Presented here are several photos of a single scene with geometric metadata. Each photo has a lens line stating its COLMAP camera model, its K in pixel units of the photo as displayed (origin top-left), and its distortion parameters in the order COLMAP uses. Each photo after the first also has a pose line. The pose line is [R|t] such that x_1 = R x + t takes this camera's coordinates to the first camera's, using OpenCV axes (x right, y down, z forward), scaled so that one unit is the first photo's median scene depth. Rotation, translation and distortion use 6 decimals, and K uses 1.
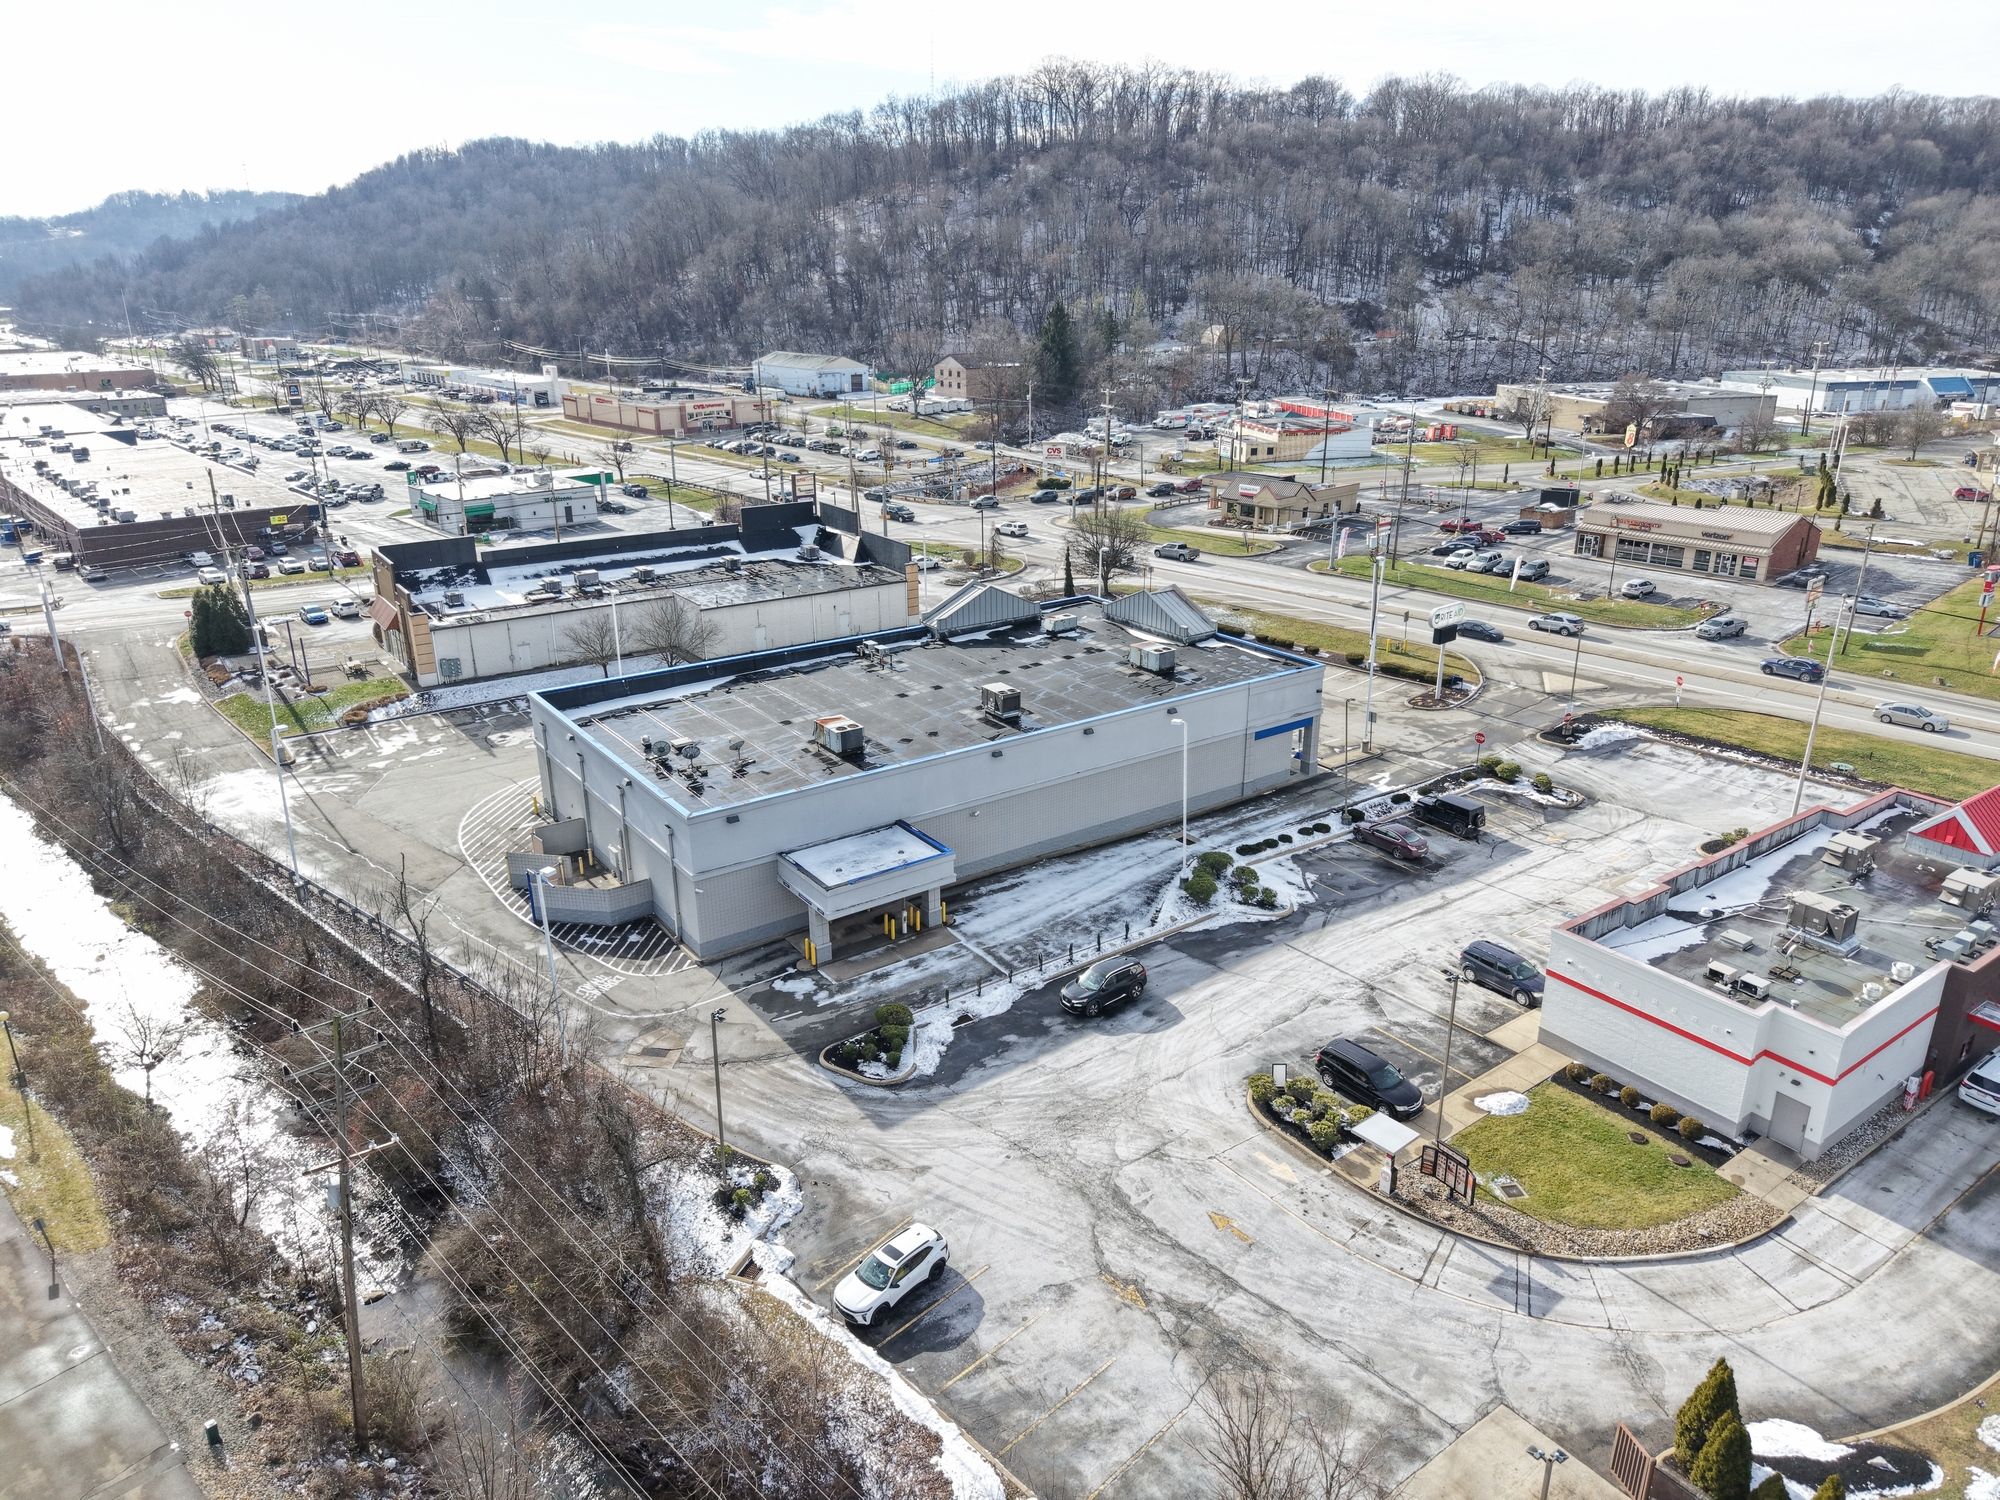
lens RADIAL K [[1338.1, 0, 1006.7], [0, 1338.1, 751.3], [0, 0, 1]] dist [0.015402, -0.013531]
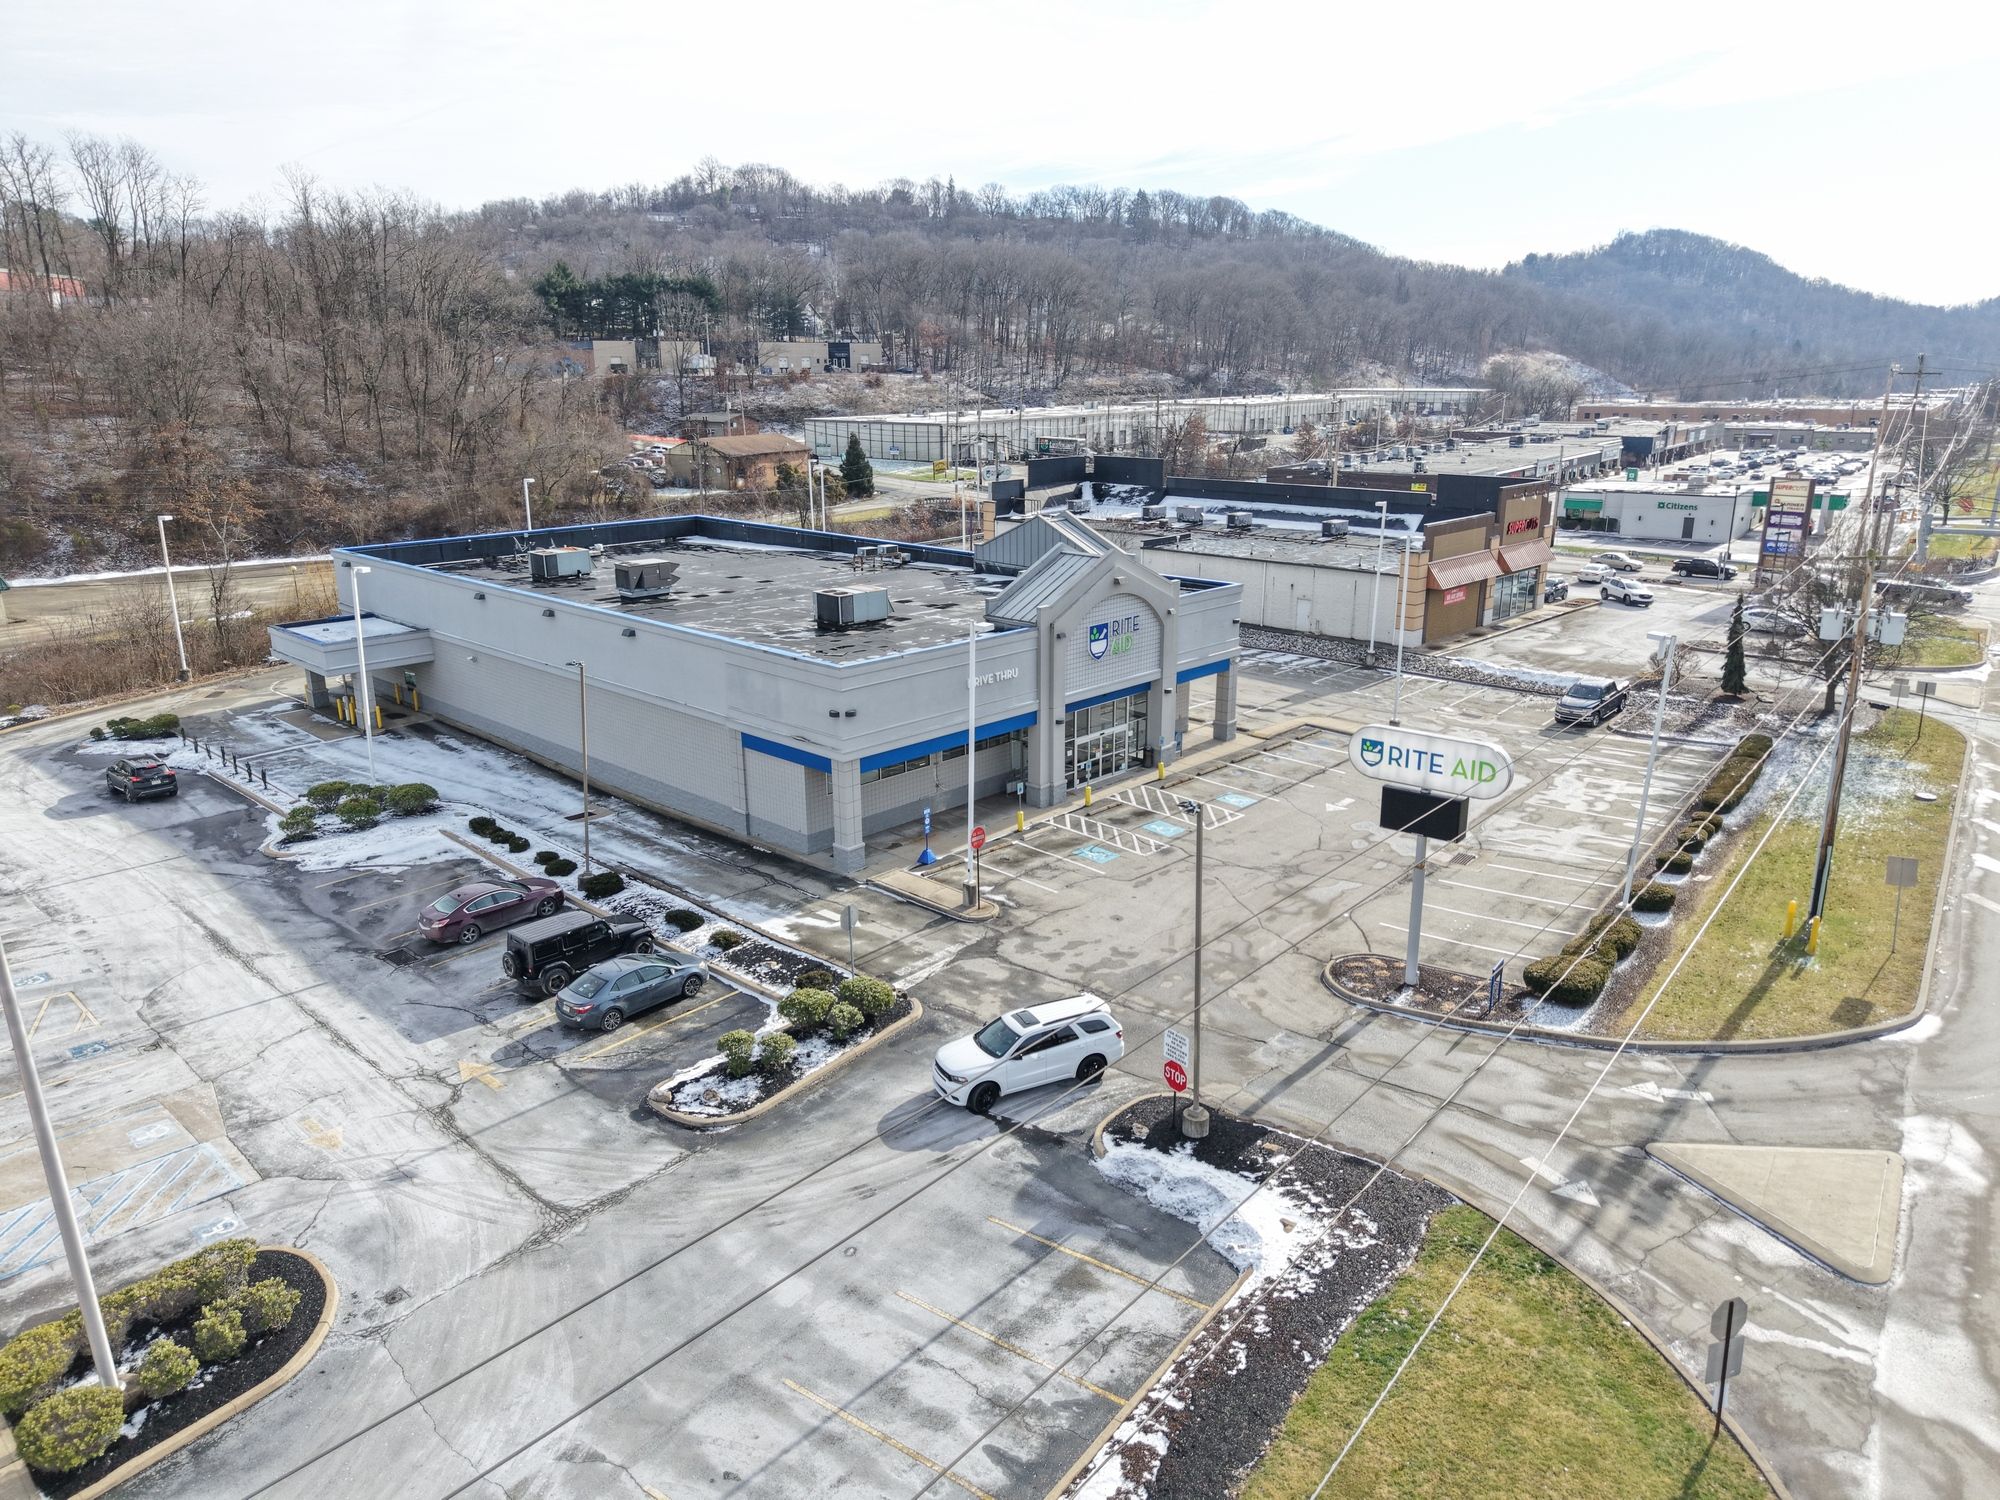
lens RADIAL K [[1338.1, 0, 1006.7], [0, 1338.1, 751.3], [0, 0, 1]] dist [0.015402, -0.013531]
pose [[0.188194, 0.271662, -0.943813, 0.778352], [-0.332925, 0.921733, 0.198922, -0.165923], [0.923983, 0.276783, 0.263907, 0.959074]]
